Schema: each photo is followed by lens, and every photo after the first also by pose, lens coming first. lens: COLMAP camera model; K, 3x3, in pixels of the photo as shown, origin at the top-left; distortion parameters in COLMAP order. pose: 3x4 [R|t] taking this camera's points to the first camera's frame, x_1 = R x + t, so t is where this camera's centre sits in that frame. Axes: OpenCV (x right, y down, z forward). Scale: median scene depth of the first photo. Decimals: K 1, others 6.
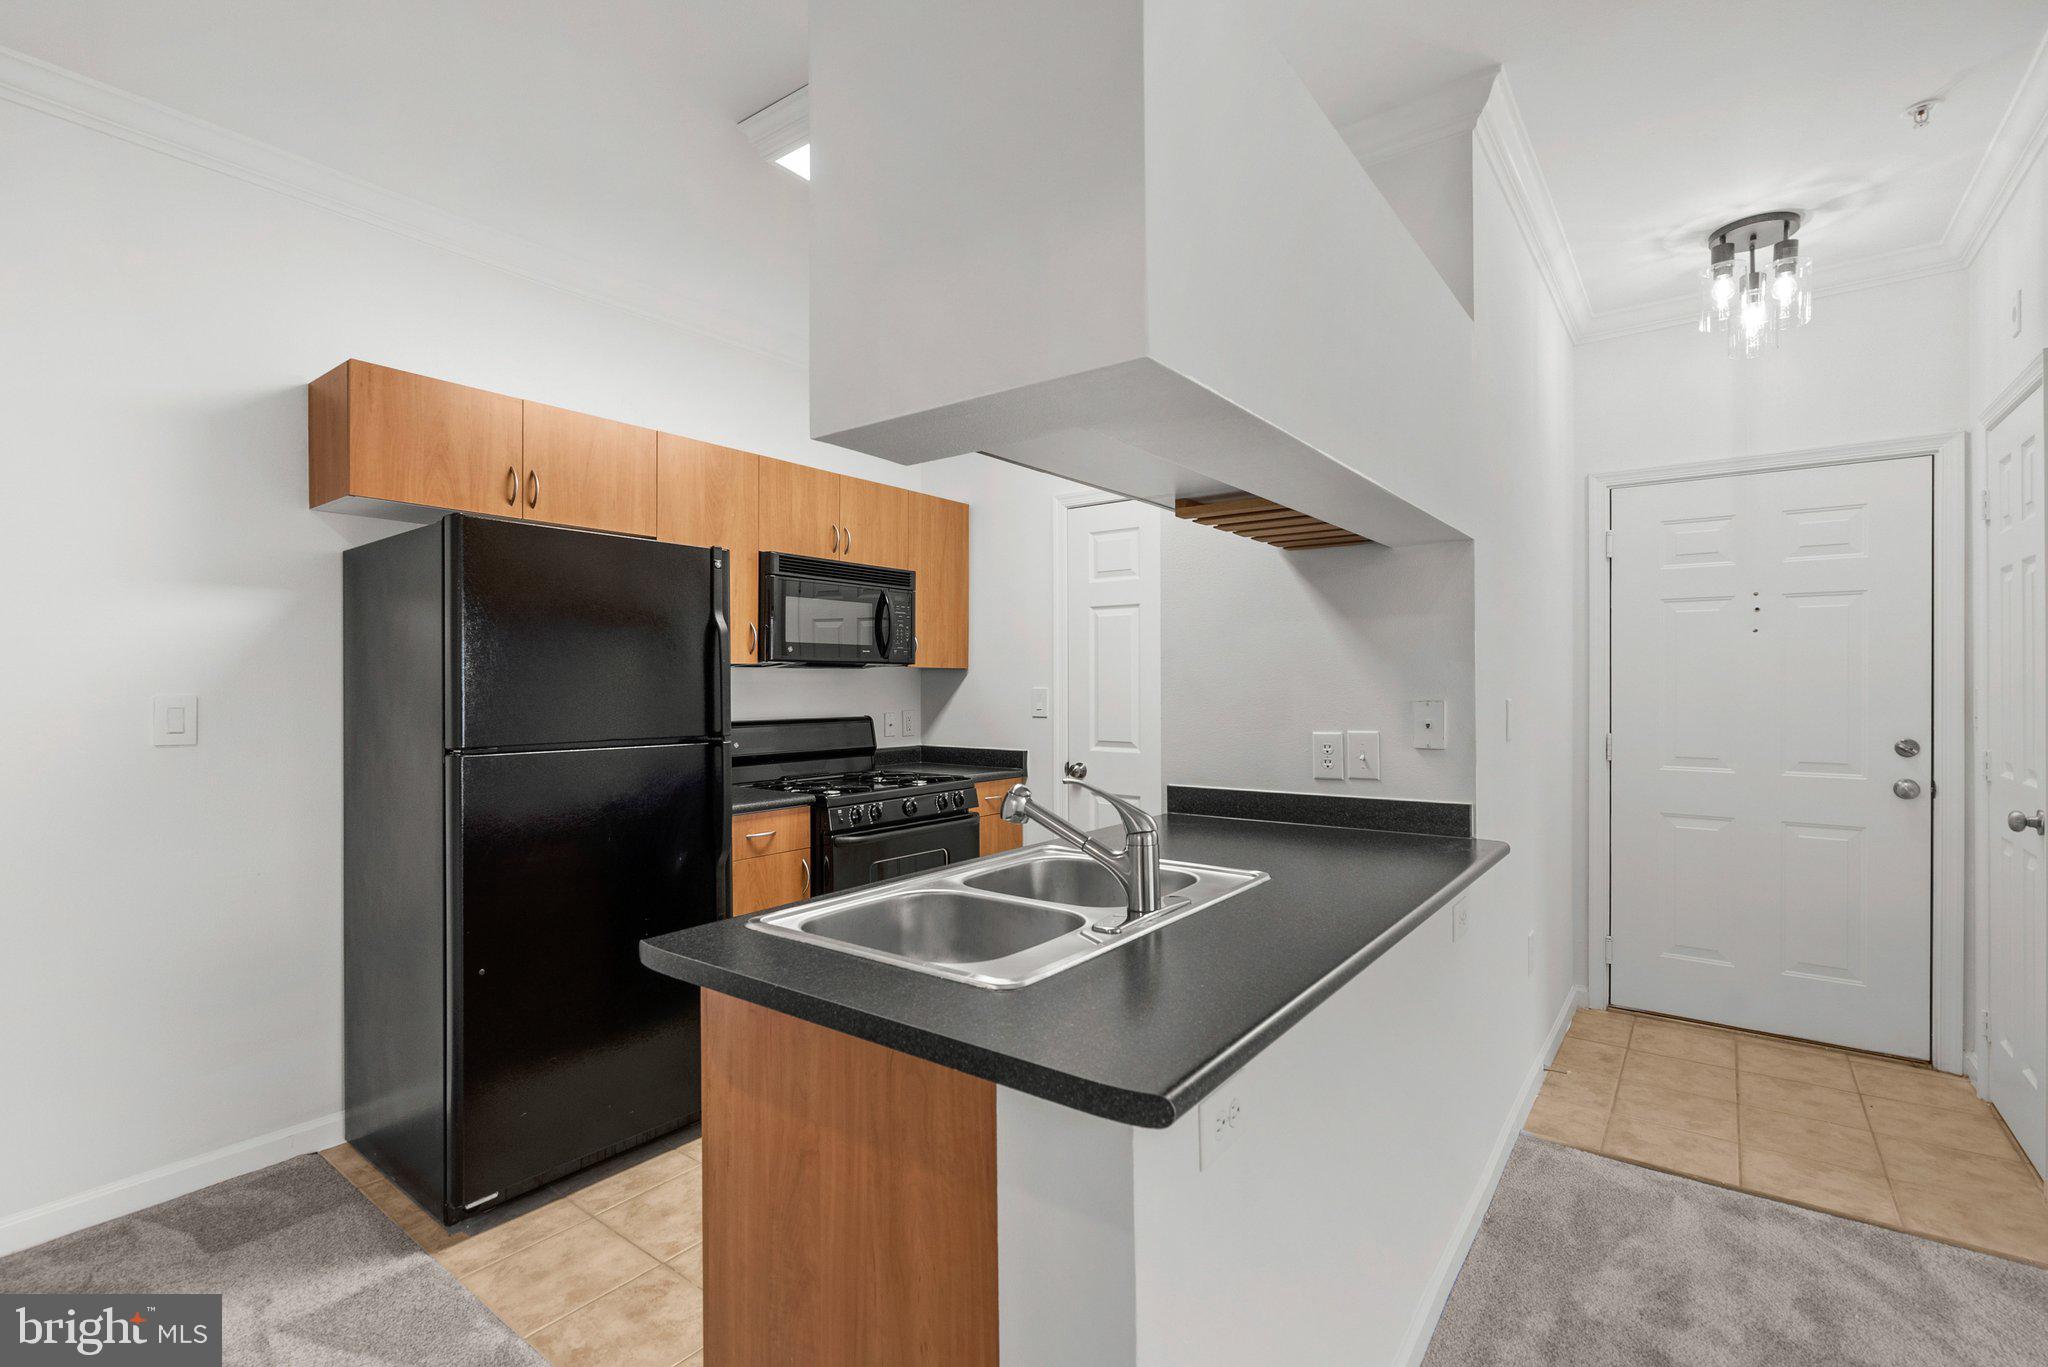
lens RADIAL K [[930.4, 0, 1021.0], [0, 930.4, 684.8], [0, 0, 1]] dist [-0.005481, 0.001095]
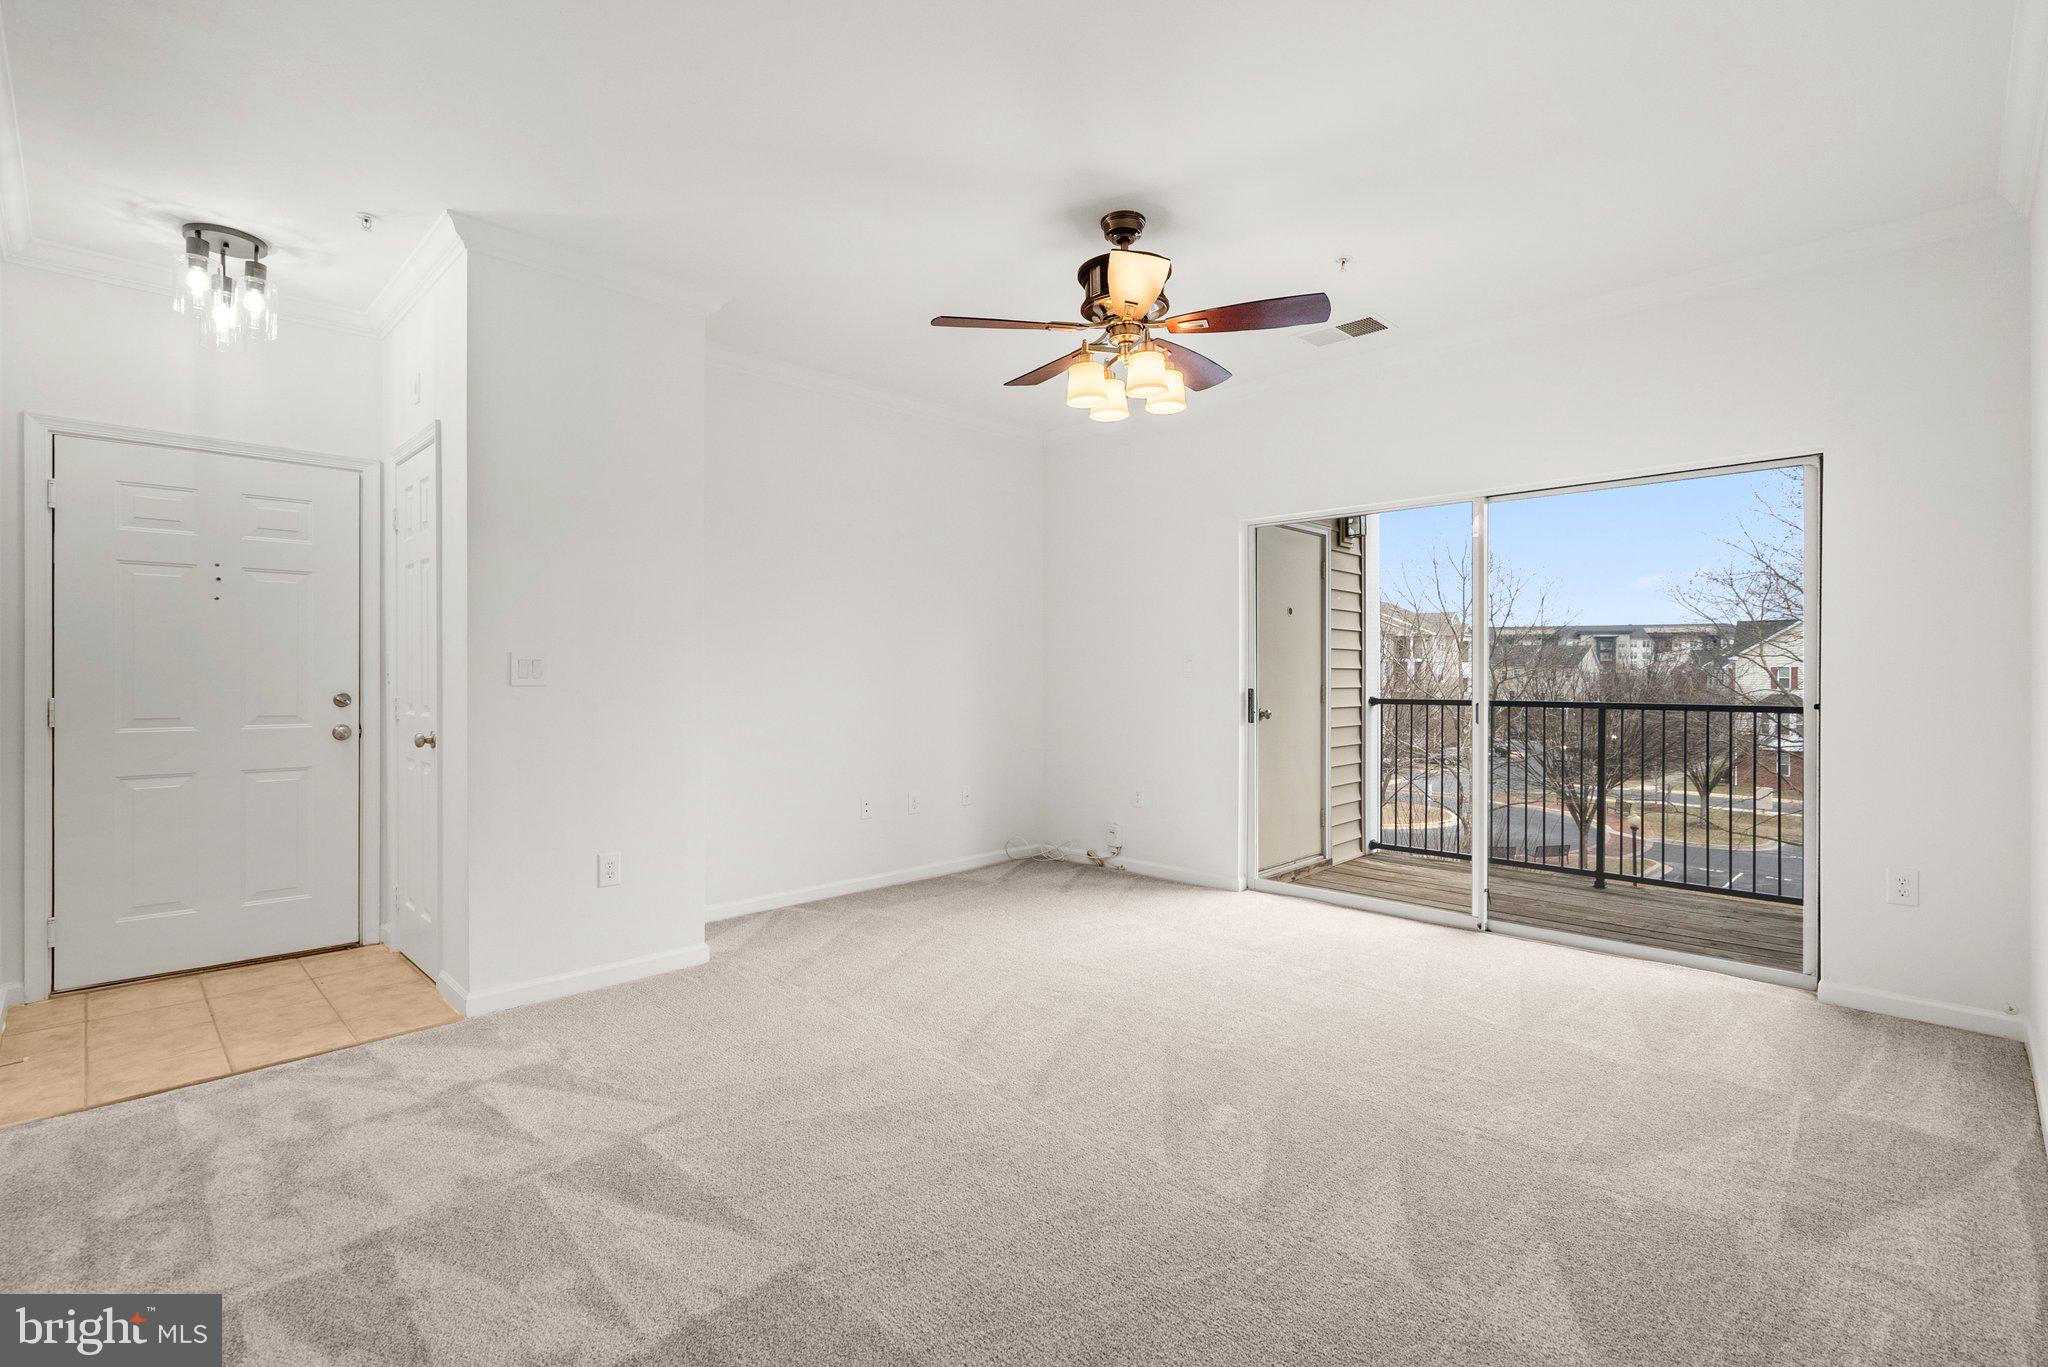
lens RADIAL K [[930.4, 0, 1034.6], [0, 930.4, 677.3], [0, 0, 1]] dist [-0.005481, 0.001095]
pose [[0.129481, -0.000108, 0.991582, -0.192542], [0.001466, 0.999999, -0.000082, 0.041146], [-0.991581, 0.001464, 0.129481, -0.113323]]
